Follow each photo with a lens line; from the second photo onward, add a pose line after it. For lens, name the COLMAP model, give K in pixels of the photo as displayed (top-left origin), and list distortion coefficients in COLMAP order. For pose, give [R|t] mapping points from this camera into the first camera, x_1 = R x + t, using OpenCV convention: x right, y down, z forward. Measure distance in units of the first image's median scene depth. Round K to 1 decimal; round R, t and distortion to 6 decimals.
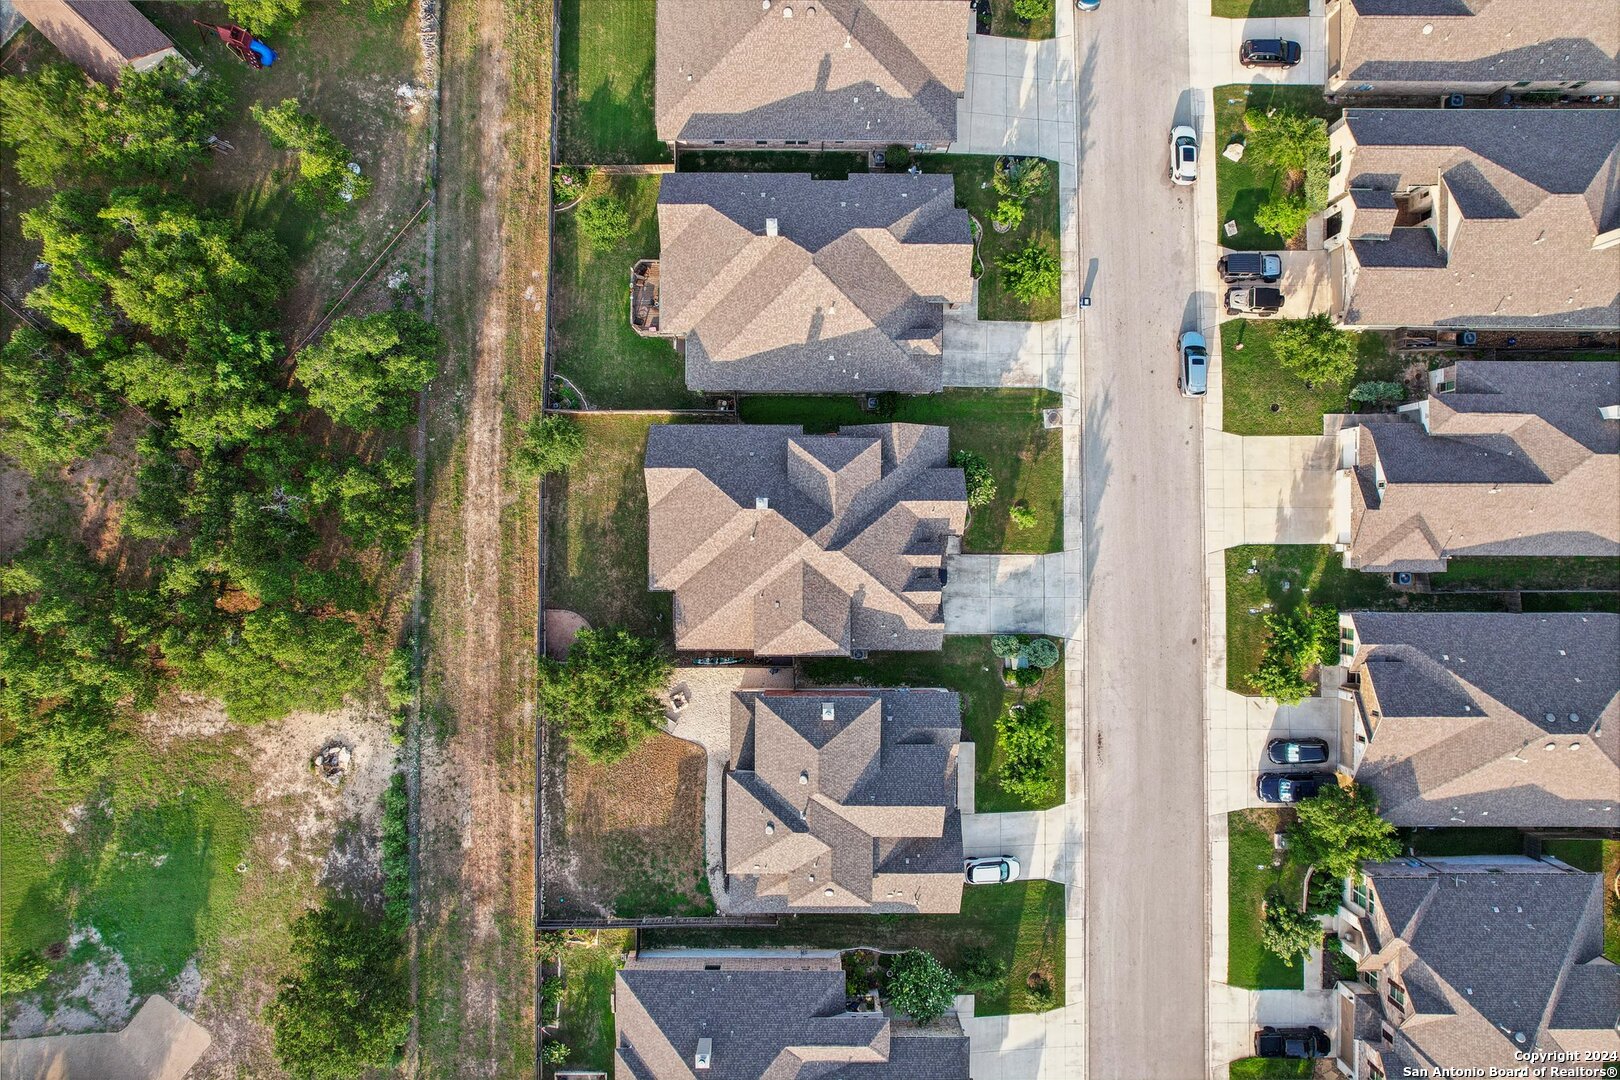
lens RADIAL K [[1052.6, 0, 835.6], [0, 1052.6, 549.4], [0, 0, 1]] dist [-0.075852, 0.066192]
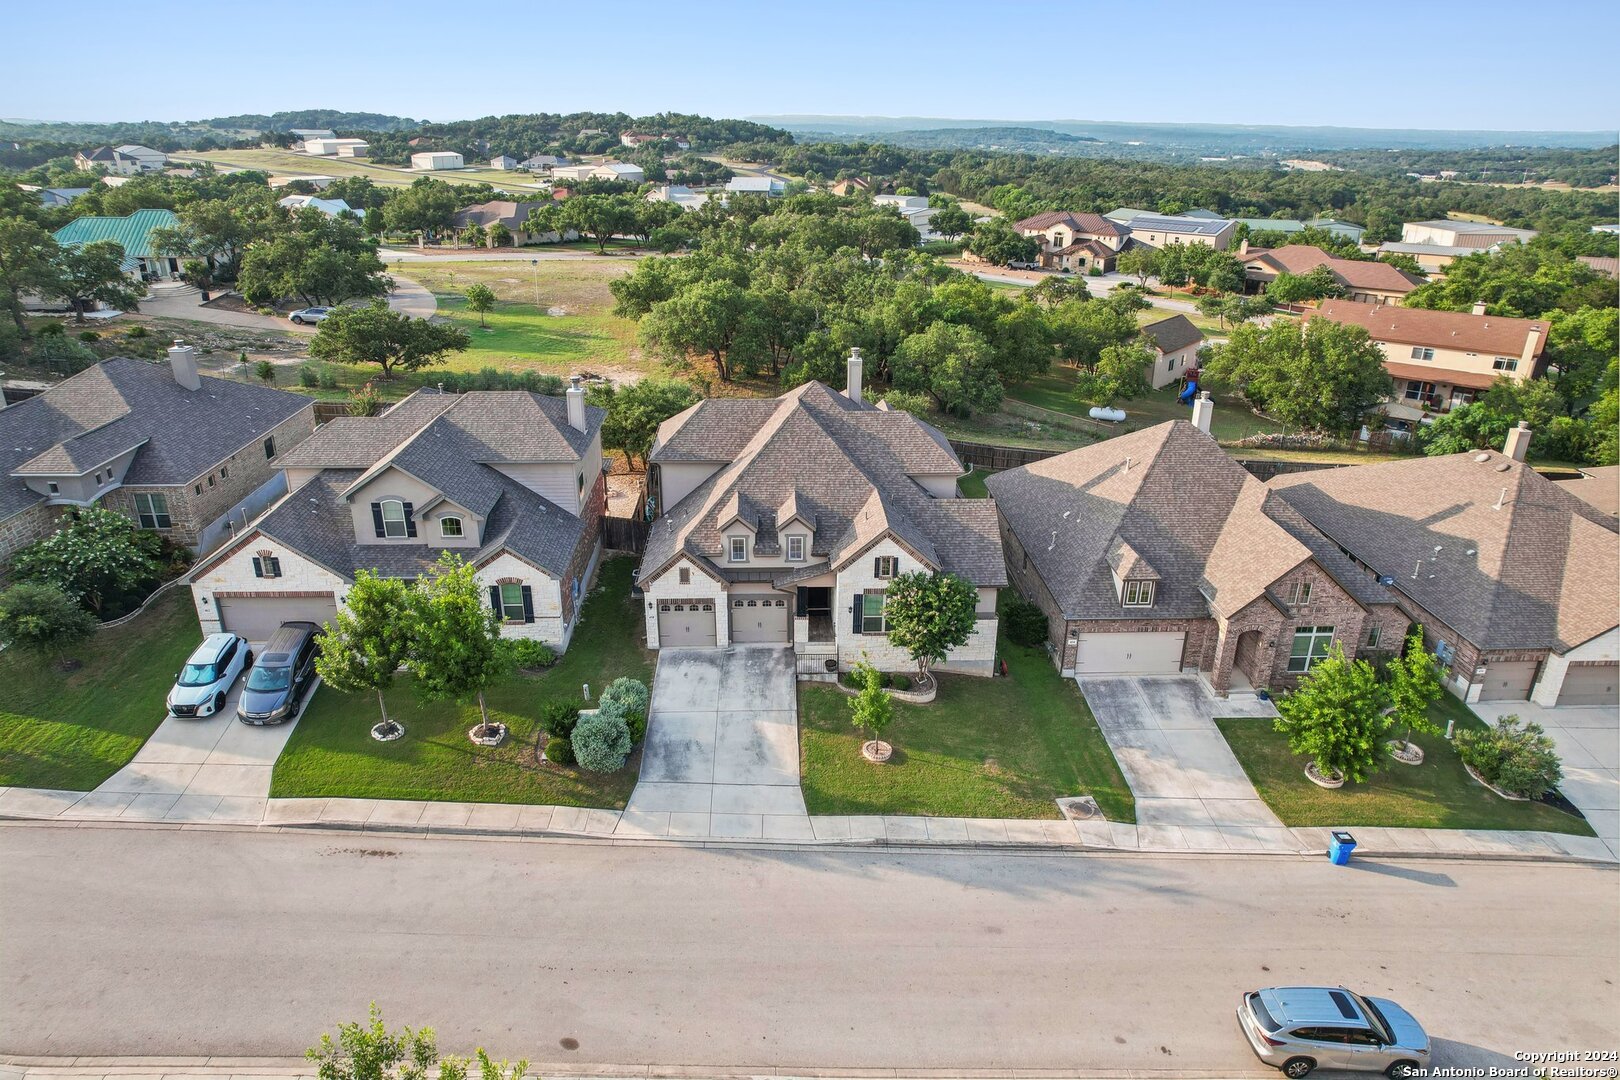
lens RADIAL K [[1052.6, 0, 810.2], [0, 1052.6, 544.1], [0, 0, 1]] dist [-0.075852, 0.066192]
pose [[0.045659, 0.352335, -0.934759, 0.638449], [-0.998743, -0.003263, -0.050015, 0.026265], [-0.020672, 0.935868, 0.351743, 0.747178]]
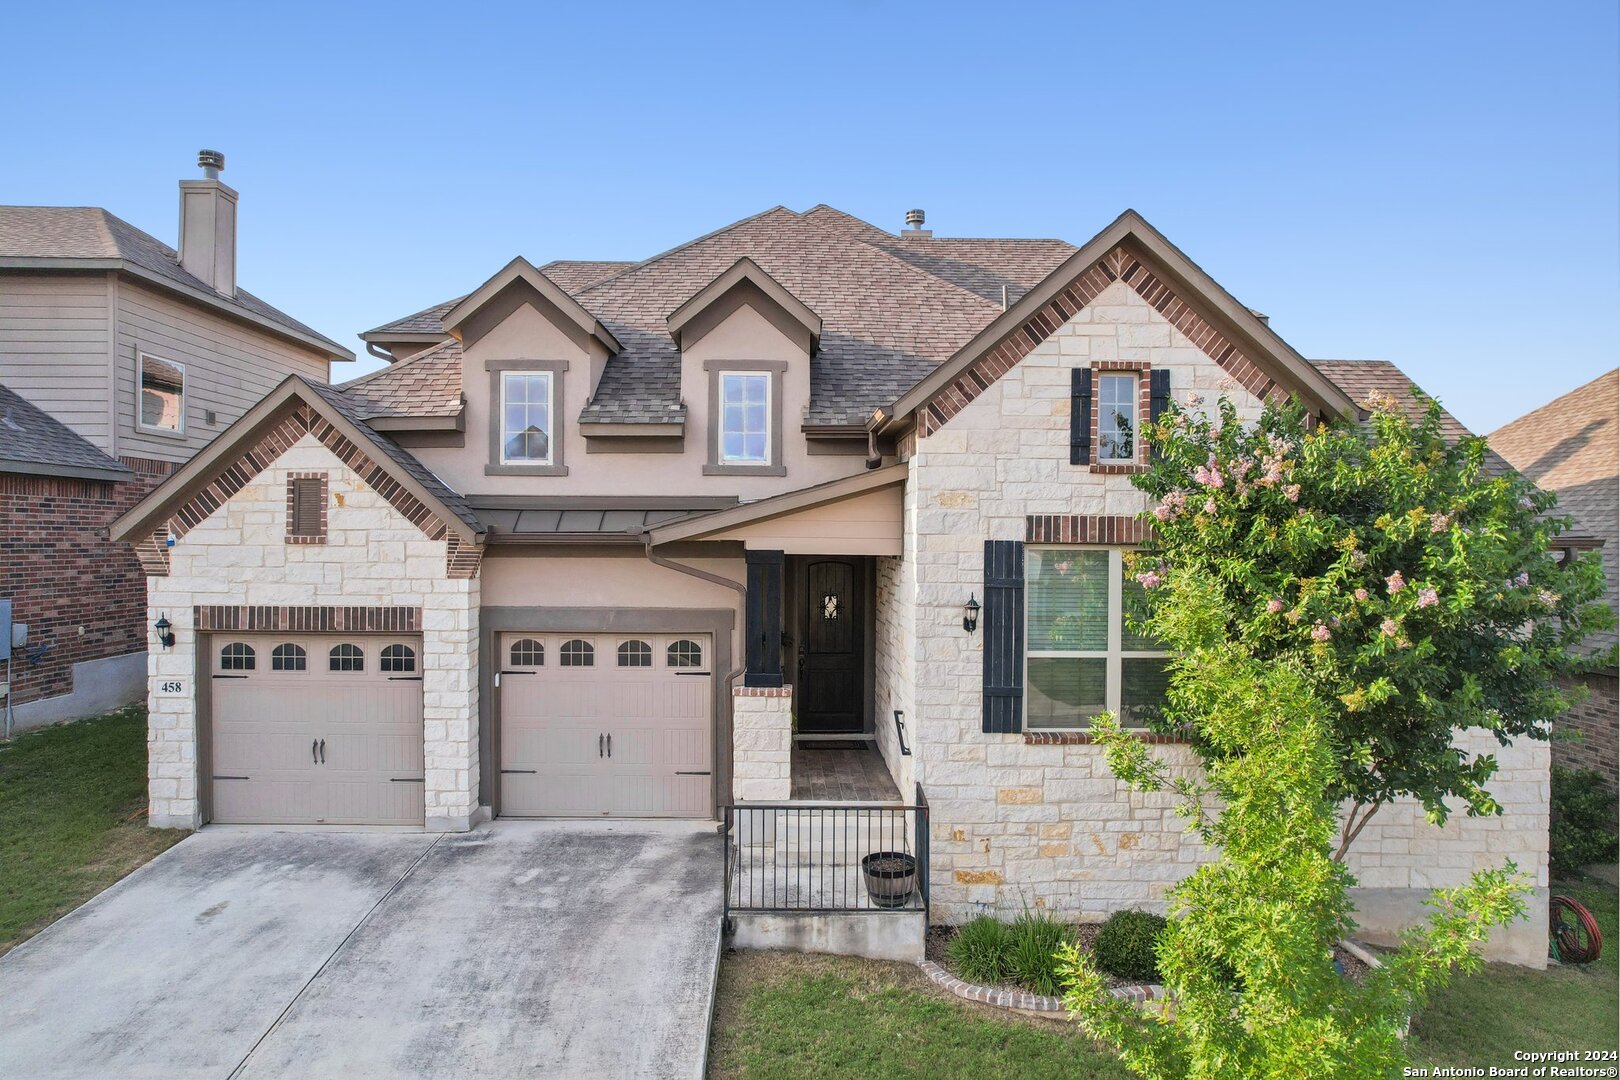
lens RADIAL K [[1052.6, 0, 811.8], [0, 1052.6, 534.9], [0, 0, 1]] dist [-0.075852, 0.066192]
pose [[0.022910, -0.032102, -0.999222, 0.242973], [-0.999575, -0.018772, -0.022315, -0.001775], [-0.018041, 0.999308, -0.032518, 0.978453]]
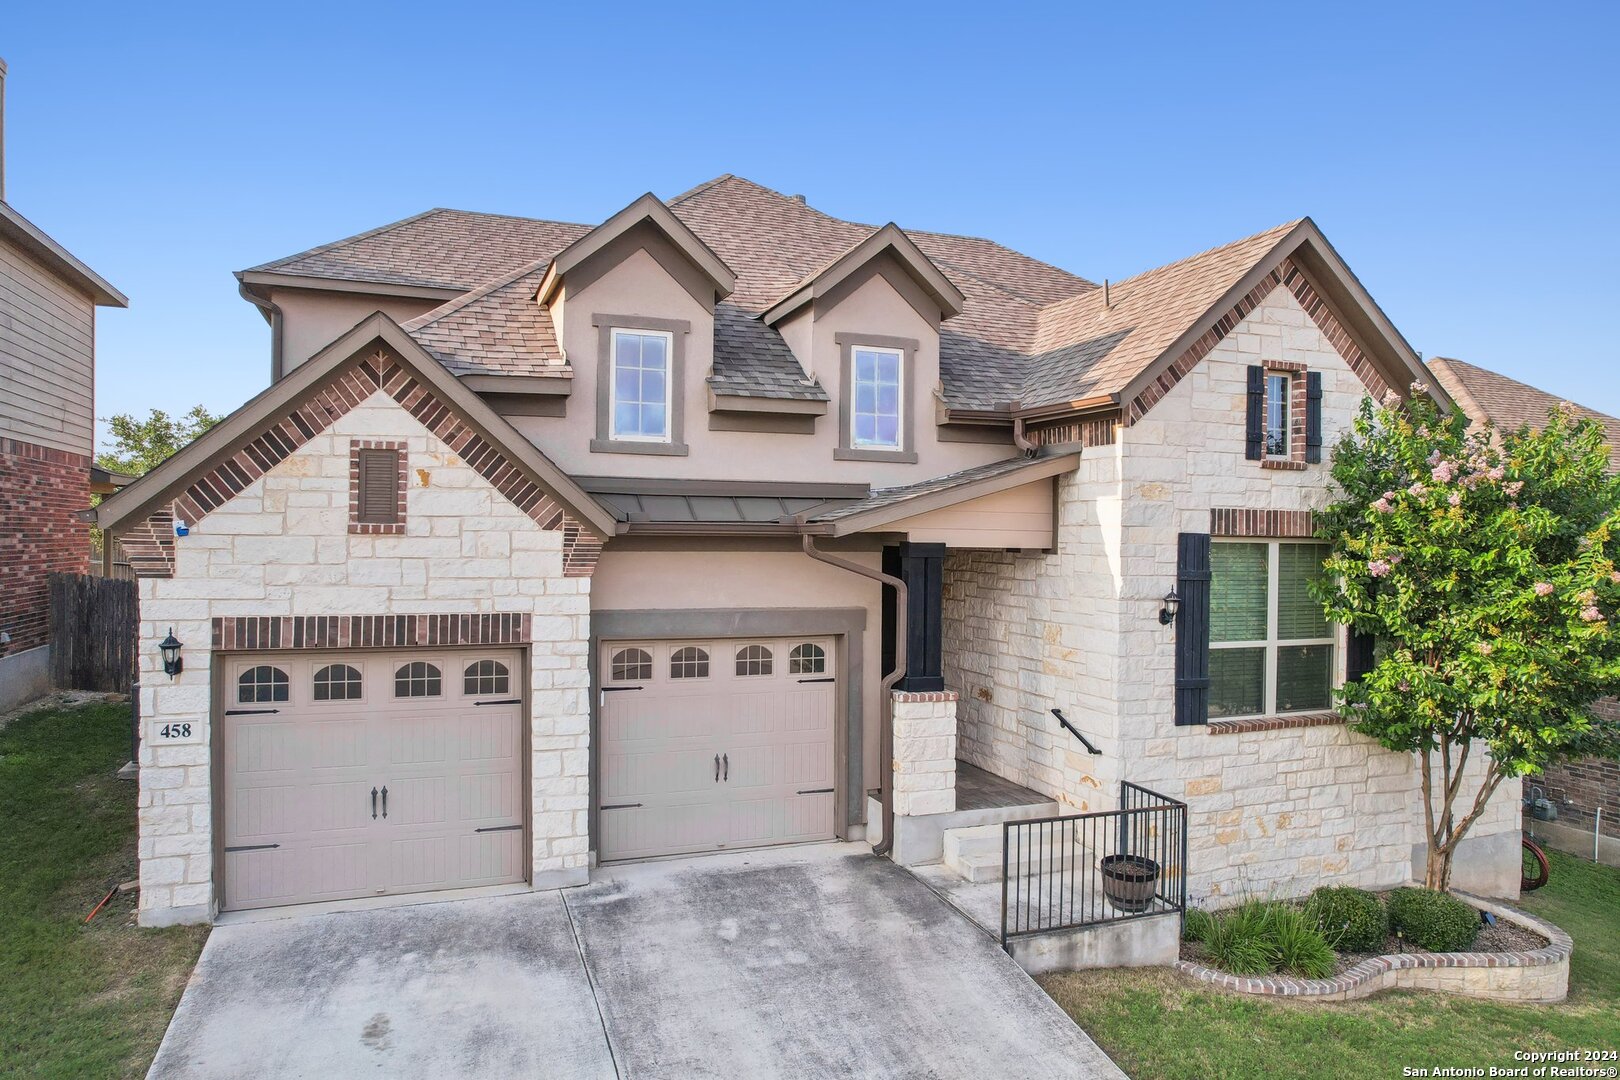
lens RADIAL K [[1052.6, 0, 811.6], [0, 1052.6, 537.5], [0, 0, 1]] dist [-0.075852, 0.066192]
pose [[0.361509, -0.027565, -0.931961, 0.216912], [-0.932309, -0.022019, -0.360993, 0.063624], [-0.010570, 0.999377, -0.033659, 0.979934]]
